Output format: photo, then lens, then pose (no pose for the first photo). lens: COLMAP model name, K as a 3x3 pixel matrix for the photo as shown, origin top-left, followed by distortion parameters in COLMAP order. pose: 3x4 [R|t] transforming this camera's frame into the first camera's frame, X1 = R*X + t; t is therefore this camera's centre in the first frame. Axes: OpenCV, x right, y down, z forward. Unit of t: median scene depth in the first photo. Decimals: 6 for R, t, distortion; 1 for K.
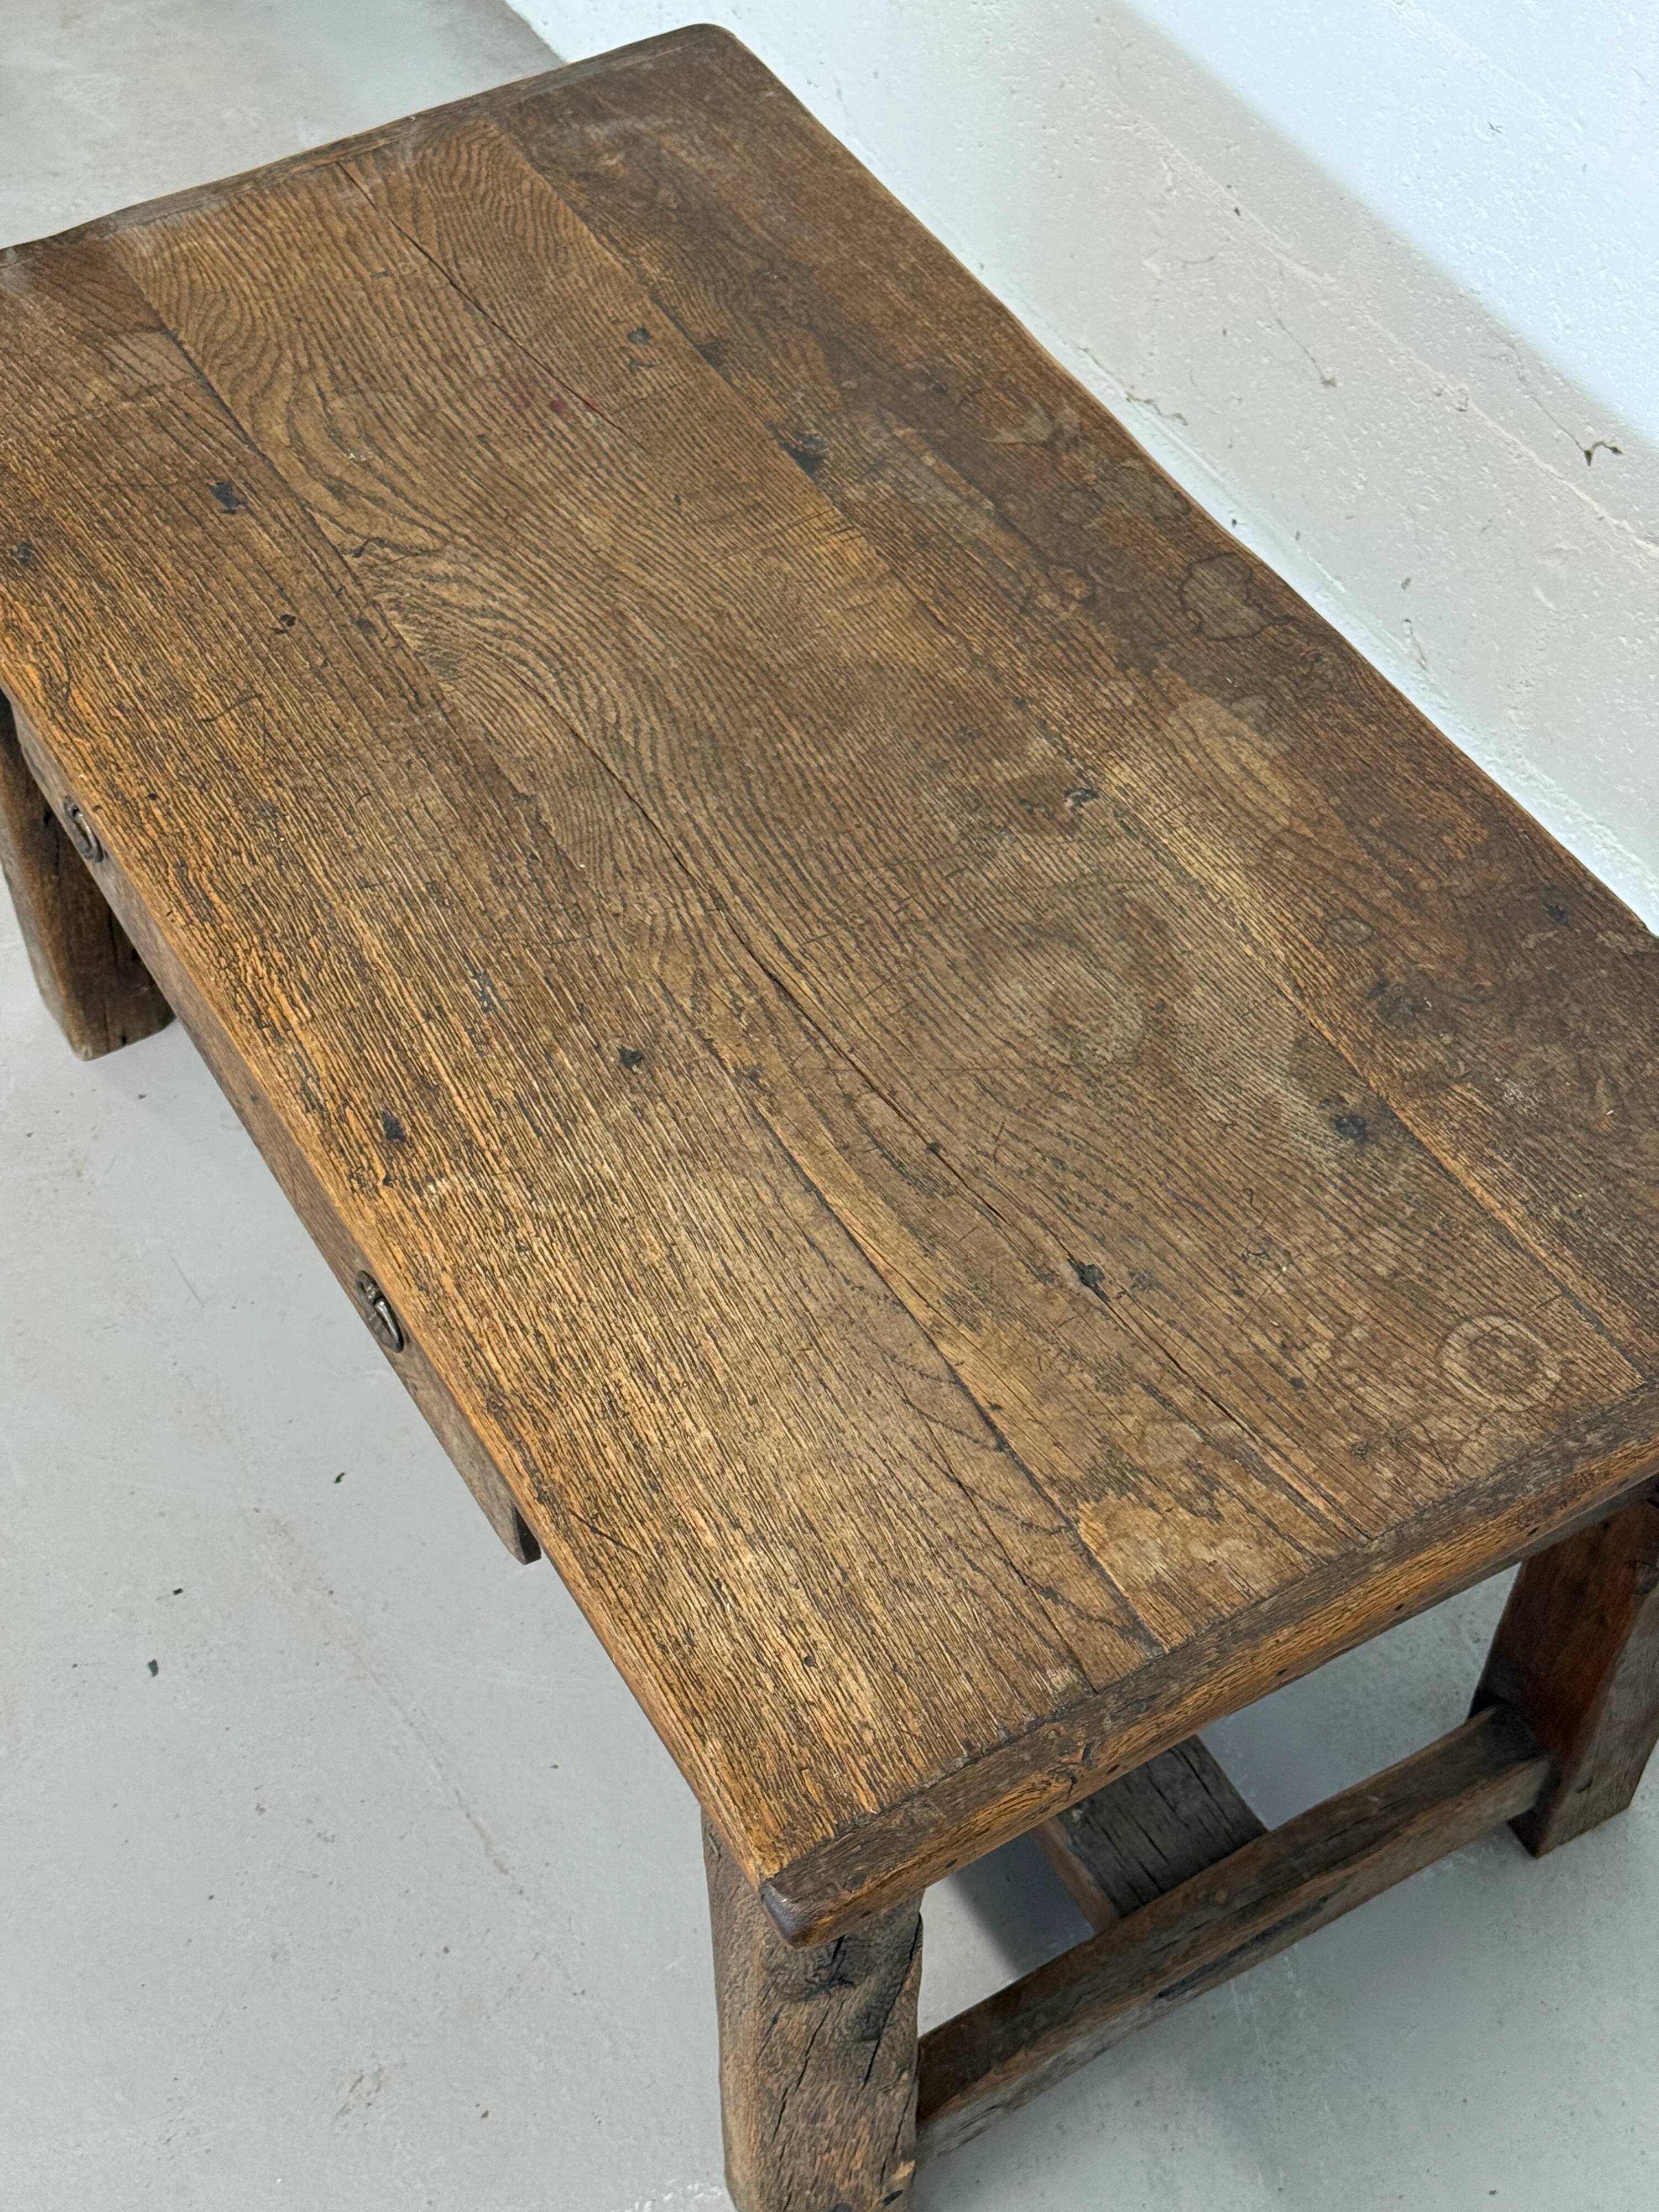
lens RADIAL K [[3114.9, 0, 821.2], [0, 3114.9, 1103.2], [0, 0, 1]] dist [0.124726, 0.000000]
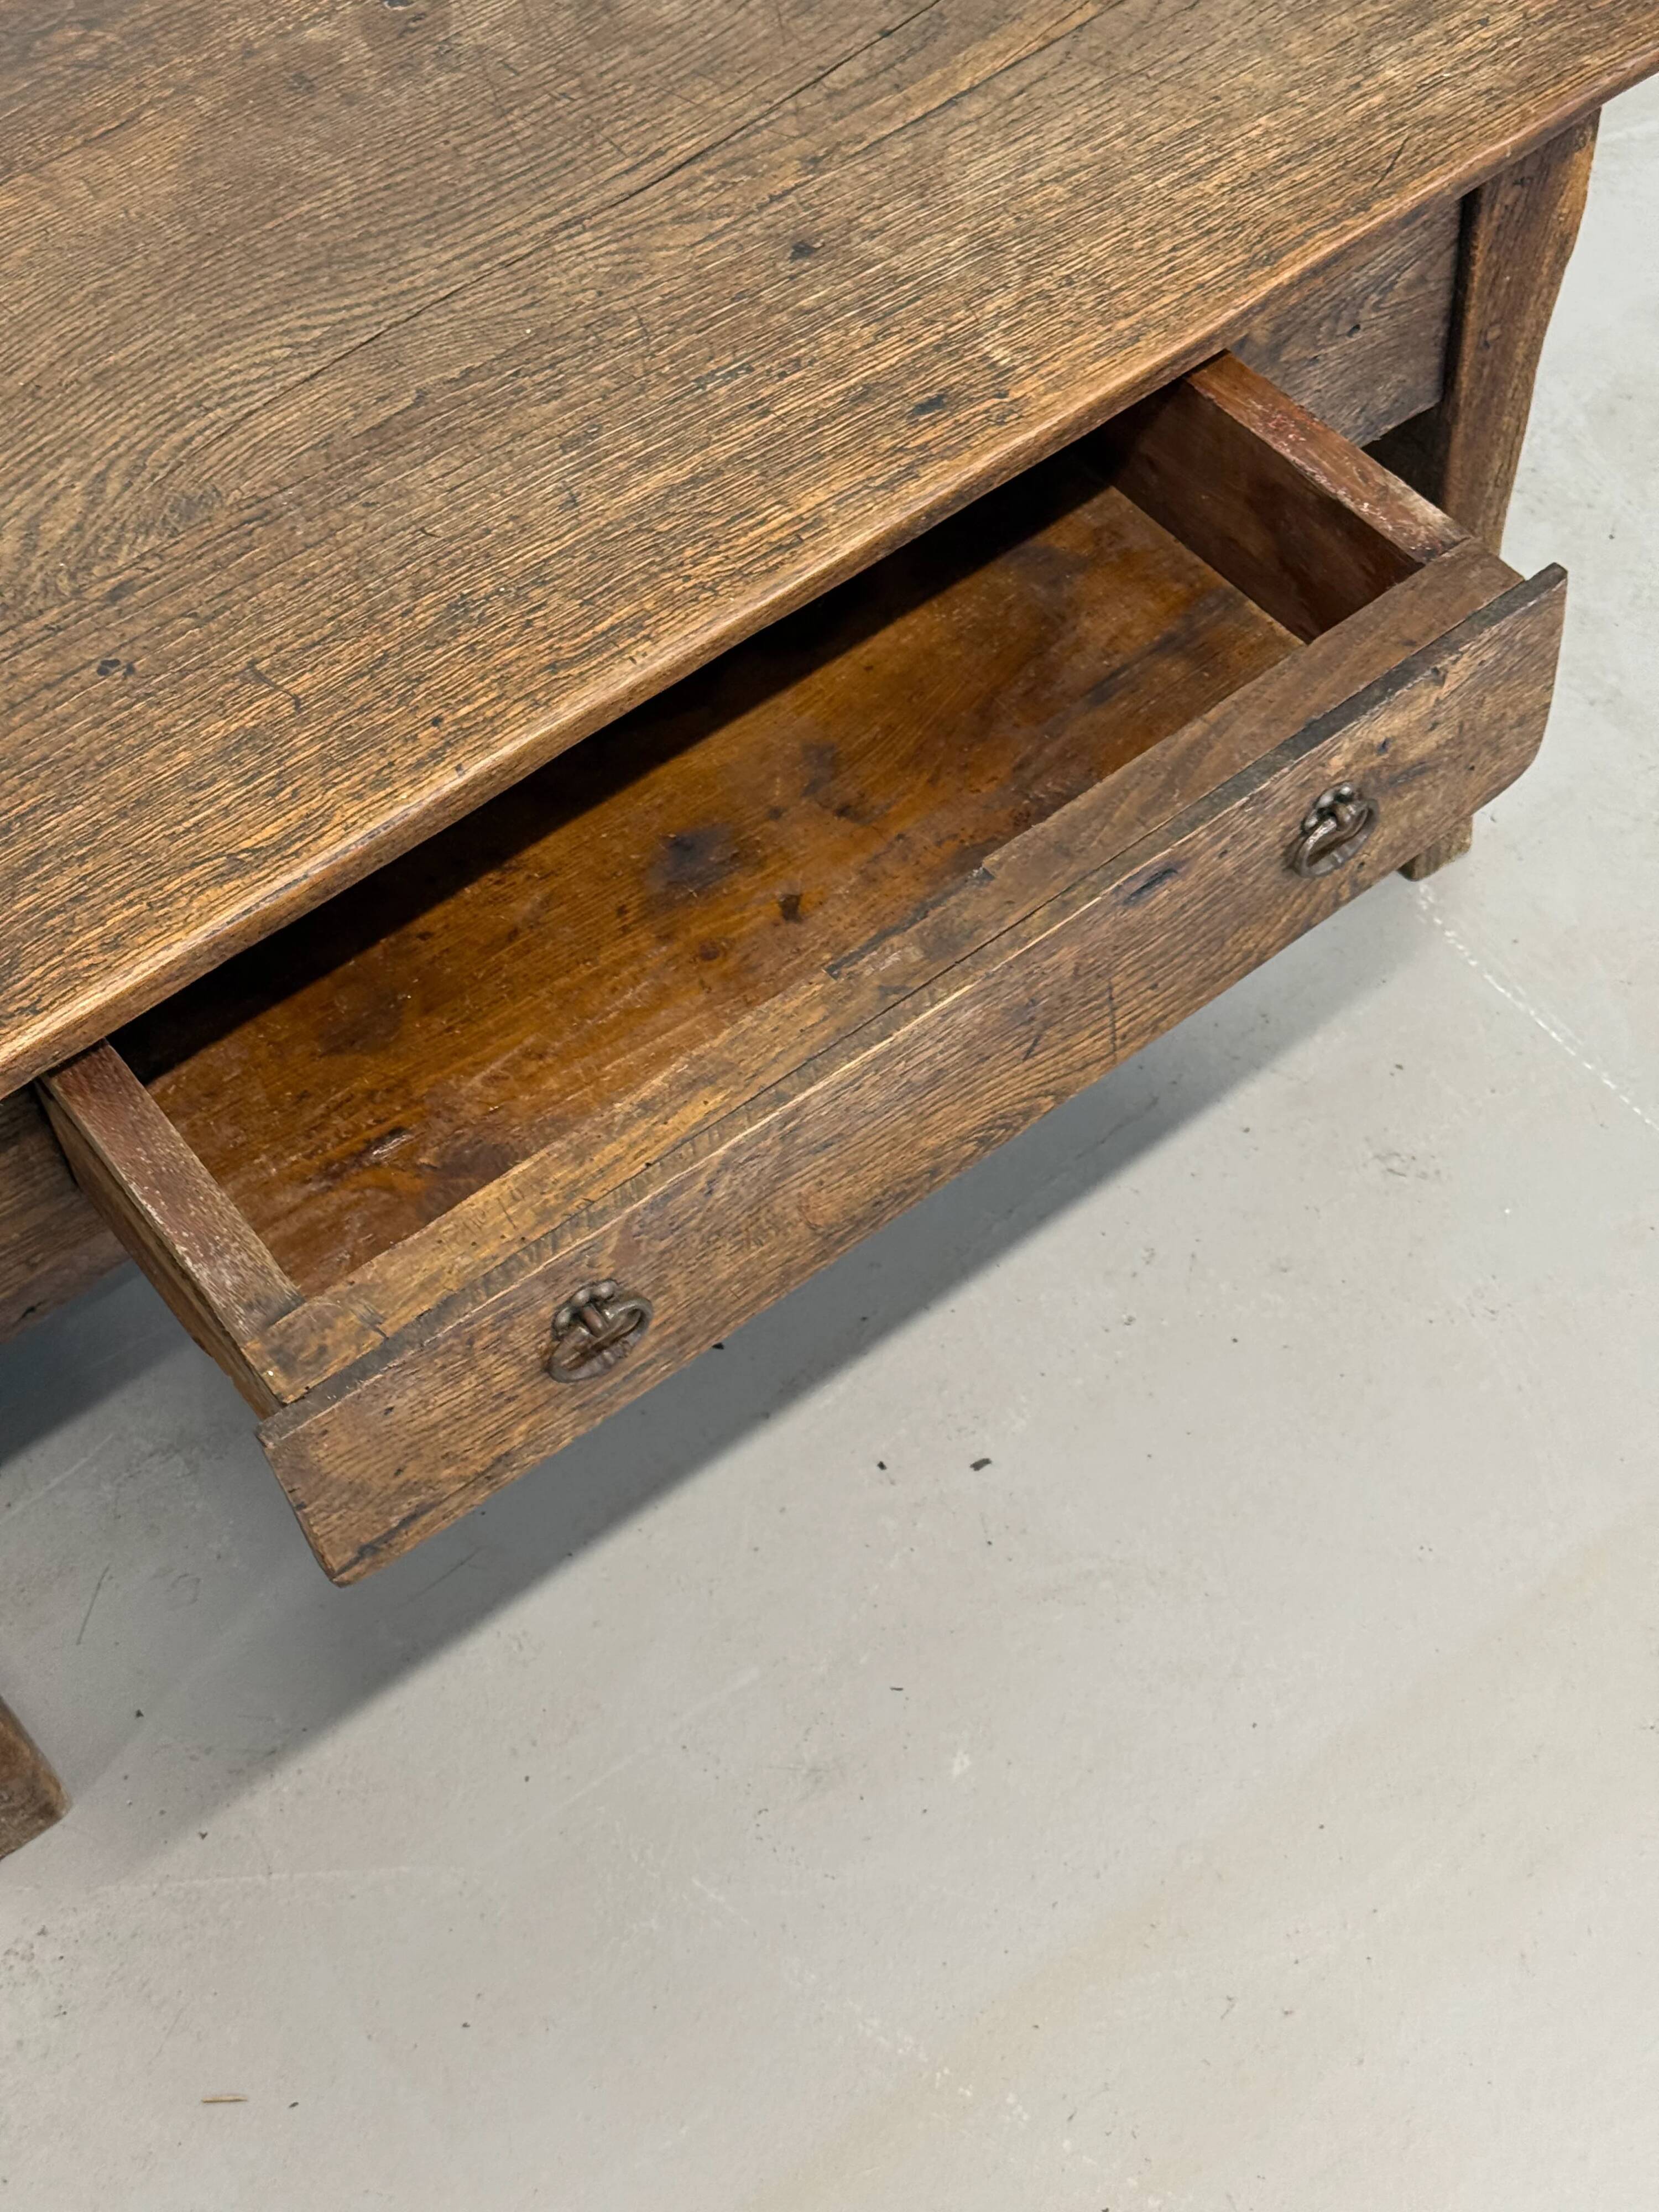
lens RADIAL K [[3114.9, 0, 837.9], [0, 3114.9, 1122.7], [0, 0, 1]] dist [0.124726, 0.000000]
pose [[-0.112432, -0.808235, 0.578027, -0.783667], [0.816209, 0.256650, 0.517624, -0.408718], [-0.566712, 0.529988, 0.630833, 0.513078]]
